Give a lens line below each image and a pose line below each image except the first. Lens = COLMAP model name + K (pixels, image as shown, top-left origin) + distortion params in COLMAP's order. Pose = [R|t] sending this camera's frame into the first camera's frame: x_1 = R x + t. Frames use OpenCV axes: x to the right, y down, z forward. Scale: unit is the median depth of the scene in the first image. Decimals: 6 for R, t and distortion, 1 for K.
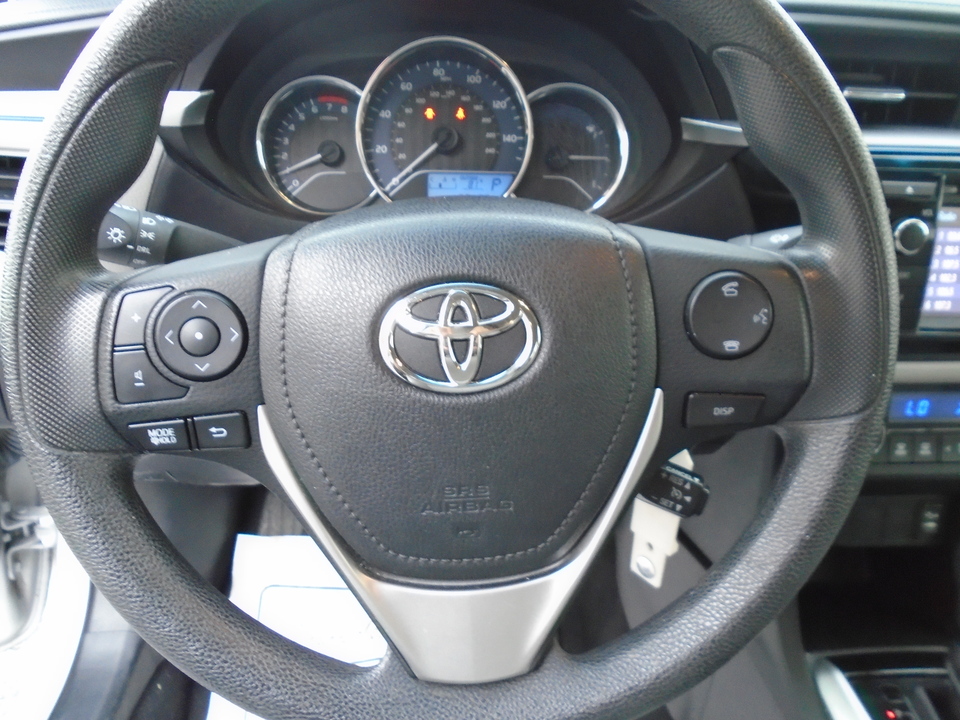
lens RADIAL K [[745.2, 0, 474.7], [0, 745.2, 346.5], [0, 0, 1]] dist [-0.012600, 0.001128]
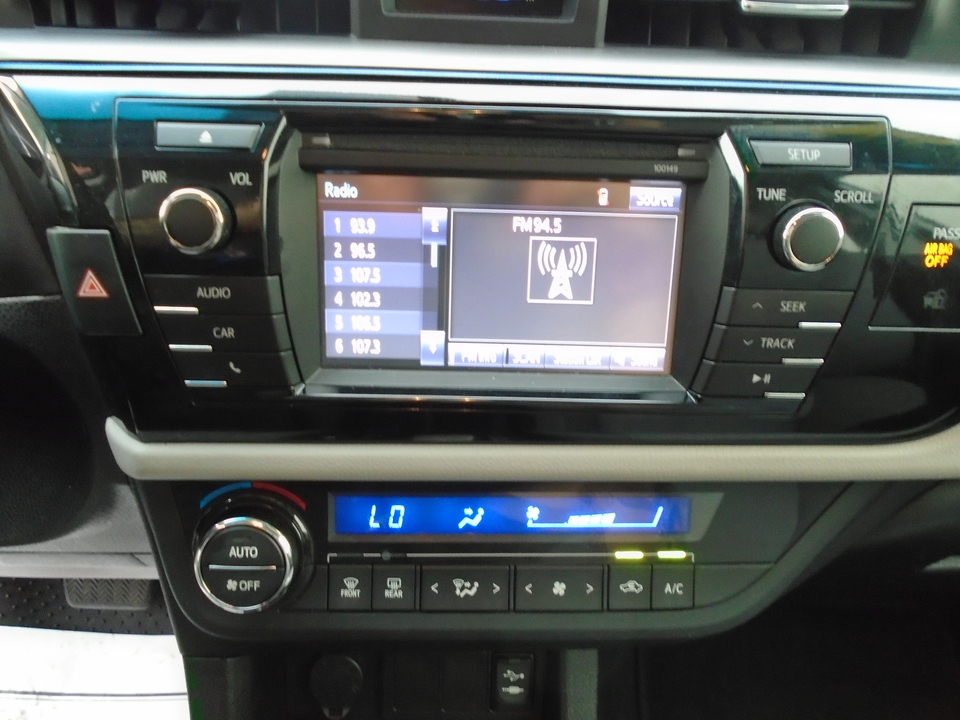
lens RADIAL K [[773.7, 0, 480.0], [0, 773.7, 360.0], [0, 0, 1]] dist [0.003144, 0.001805]
pose [[0.998048, 0.010014, -0.061643, 0.722472], [-0.010751, 0.999874, -0.011640, -0.037564], [0.061518, 0.012280, 0.998030, 0.390199]]
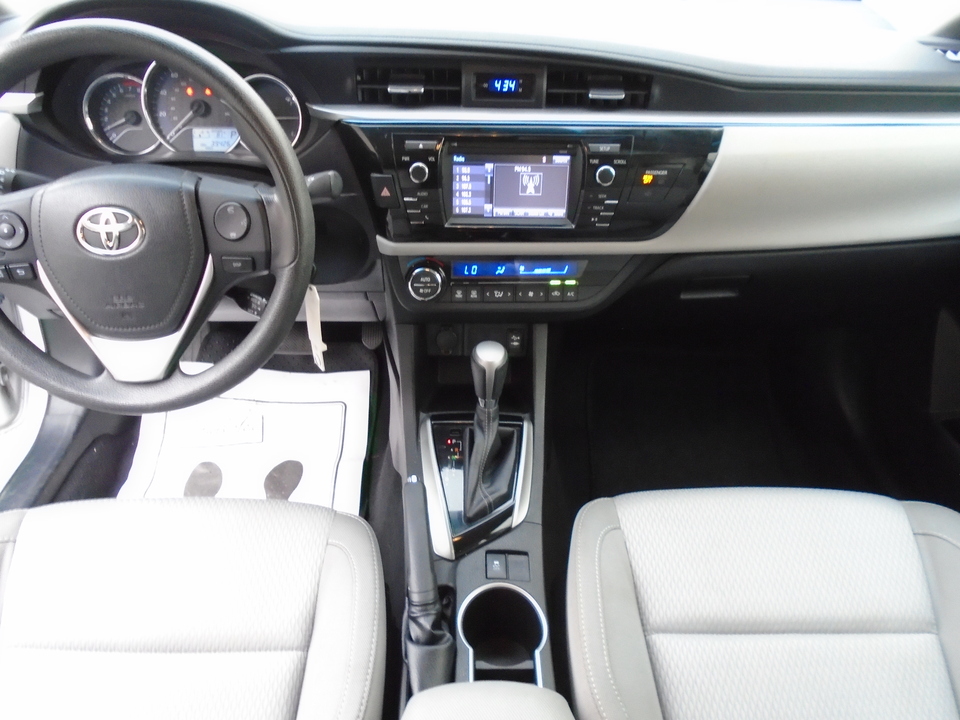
lens RADIAL K [[767.5, 0, 476.7], [0, 767.5, 342.3], [0, 0, 1]] dist [0.000195, 0.003307]
pose [[0.997515, 0.012678, -0.069307, 0.749037], [-0.002036, 0.988454, 0.151505, -0.020877], [0.070428, -0.150988, 0.986024, -0.779725]]
